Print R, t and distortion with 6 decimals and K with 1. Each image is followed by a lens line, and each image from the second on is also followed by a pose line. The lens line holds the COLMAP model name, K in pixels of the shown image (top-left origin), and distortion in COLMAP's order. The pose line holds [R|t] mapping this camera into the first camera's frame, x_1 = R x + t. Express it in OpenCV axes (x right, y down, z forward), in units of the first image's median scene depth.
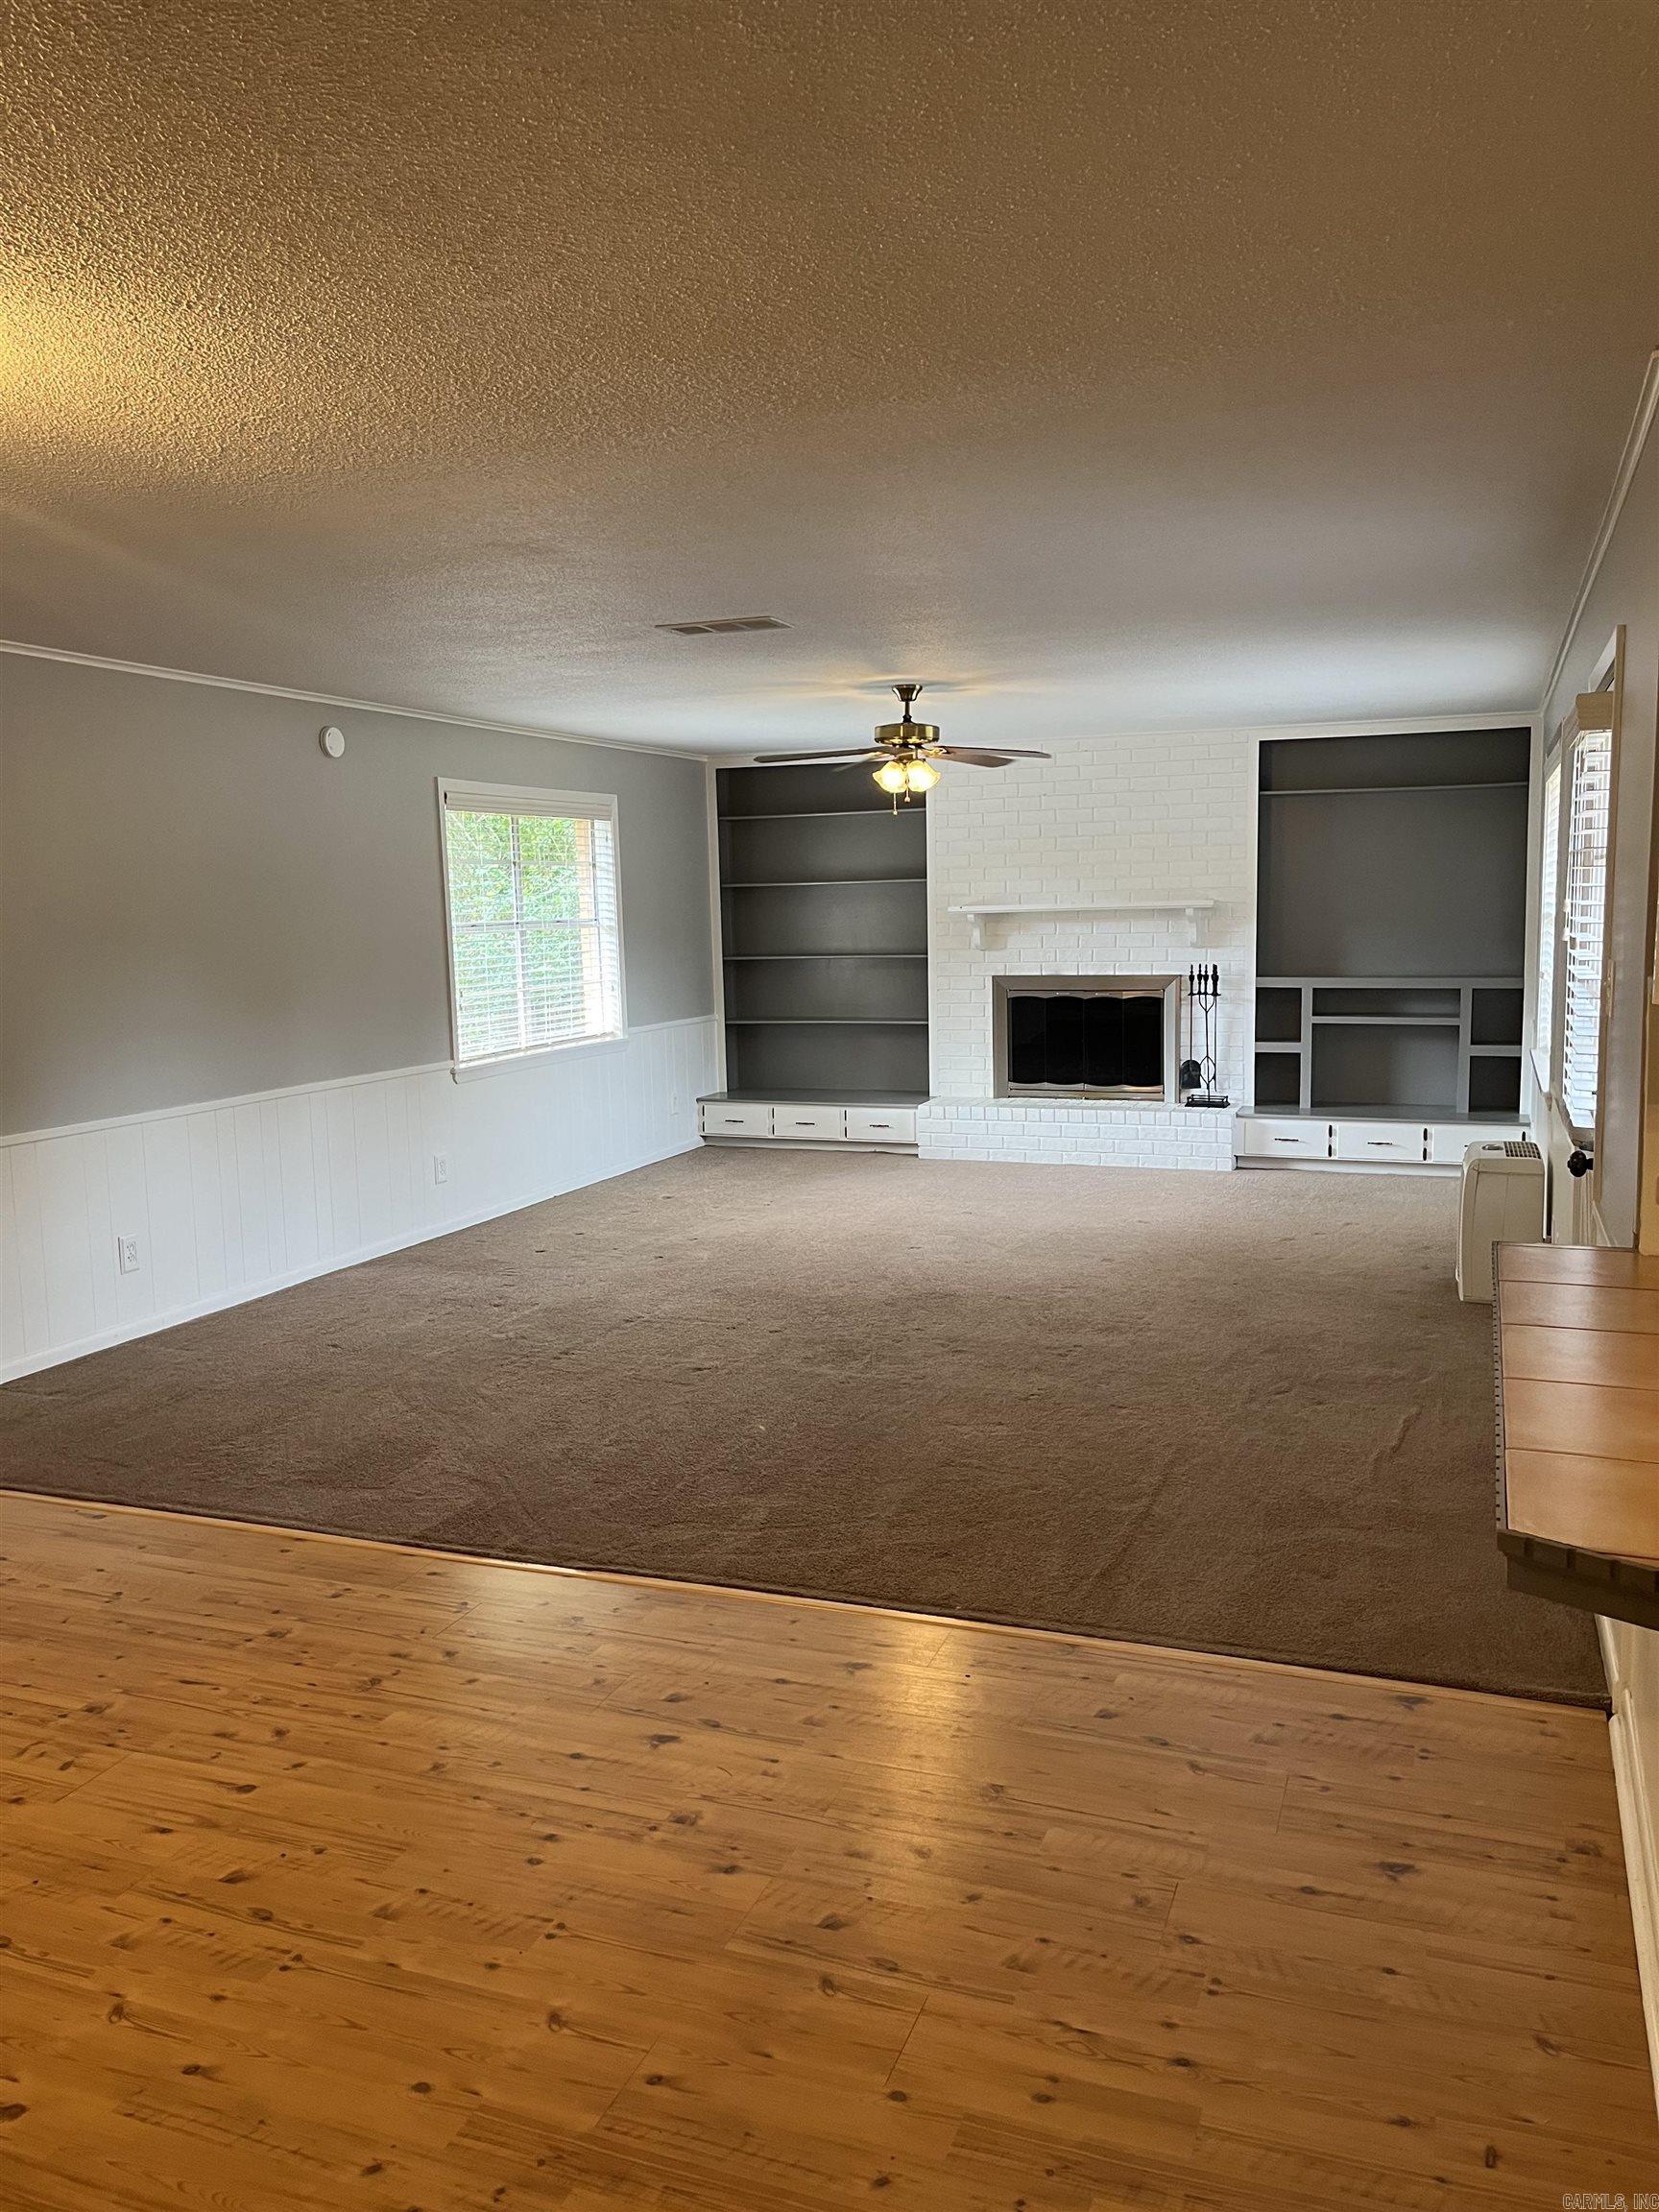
lens RADIAL K [[1649.2, 0, 829.5], [0, 1649.2, 1106.0], [0, 0, 1]] dist [0.069138, -0.092322]
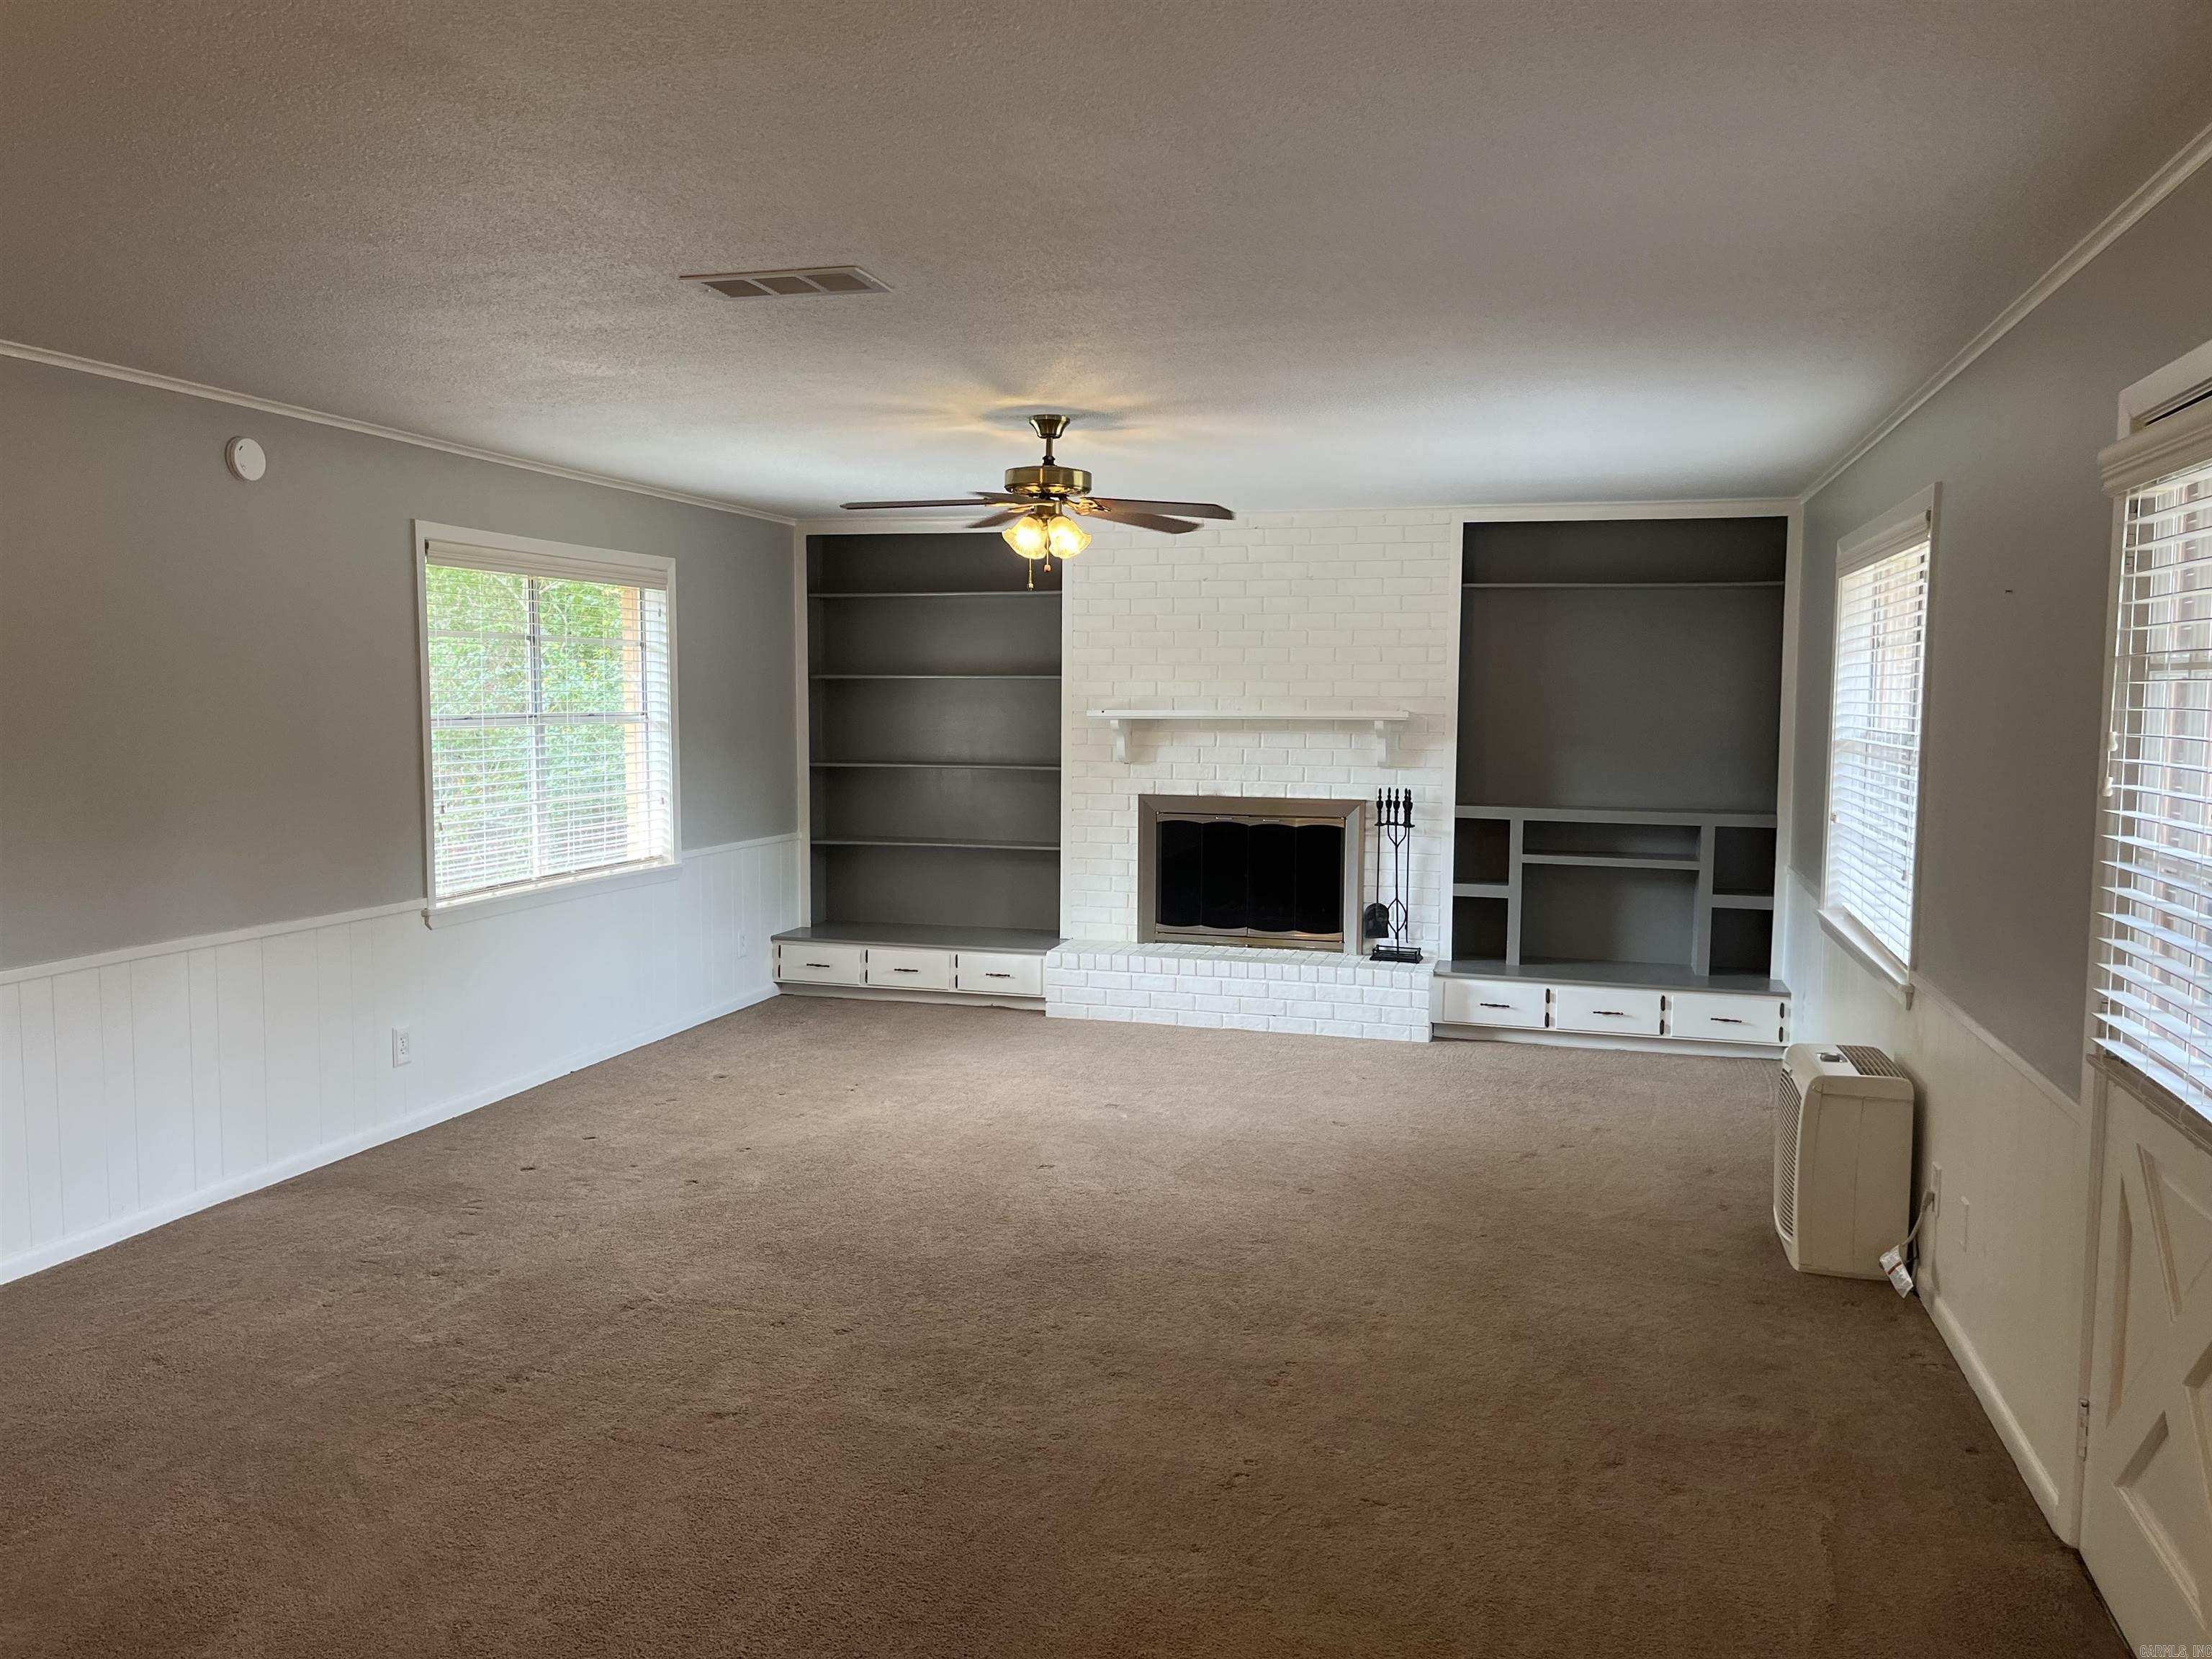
lens RADIAL K [[1649.2, 0, 1106.0], [0, 1649.2, 829.5], [0, 0, 1]] dist [0.069138, -0.092322]
pose [[0.994929, 0.020611, 0.098449, 0.001918], [-0.016155, 0.998818, -0.045848, -0.026256], [-0.099278, 0.044025, 0.994085, 0.204702]]
